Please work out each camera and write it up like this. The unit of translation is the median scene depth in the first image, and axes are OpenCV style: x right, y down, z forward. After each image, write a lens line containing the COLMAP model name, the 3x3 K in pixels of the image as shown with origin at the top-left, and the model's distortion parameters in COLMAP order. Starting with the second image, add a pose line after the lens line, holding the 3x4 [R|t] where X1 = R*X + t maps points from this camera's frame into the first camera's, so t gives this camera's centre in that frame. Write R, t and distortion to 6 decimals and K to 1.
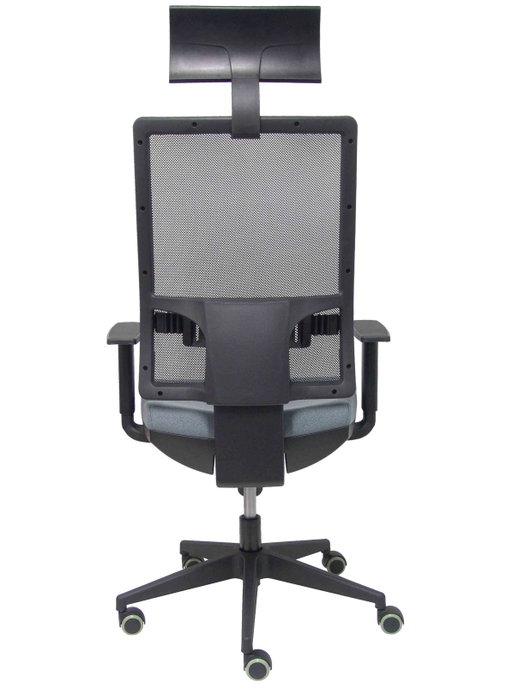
lens RADIAL K [[1107.9, 0, 261.5], [0, 1107.9, 352.5], [0, 0, 1]] dist [0.209439, 0.000000]
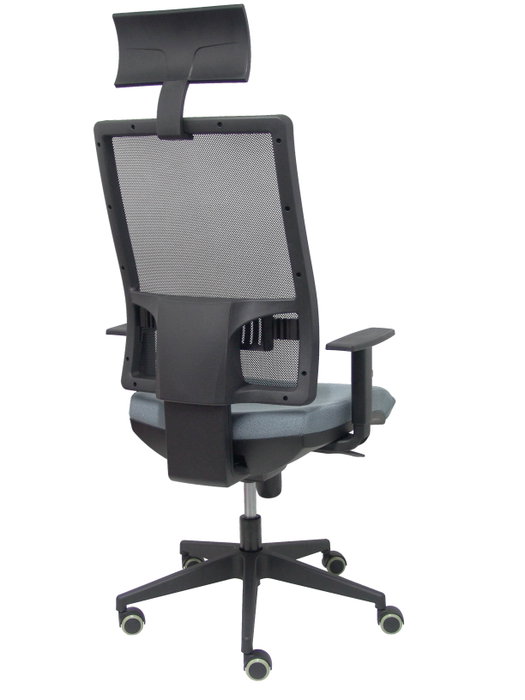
lens RADIAL K [[1107.9, 0, 259.4], [0, 1107.9, 349.3], [0, 0, 1]] dist [0.209439, 0.000000]
pose [[0.895073, 0.065096, -0.441143, 0.475101], [-0.062658, 0.997832, 0.020111, -0.025718], [0.441496, 0.009640, 0.897211, 0.119283]]
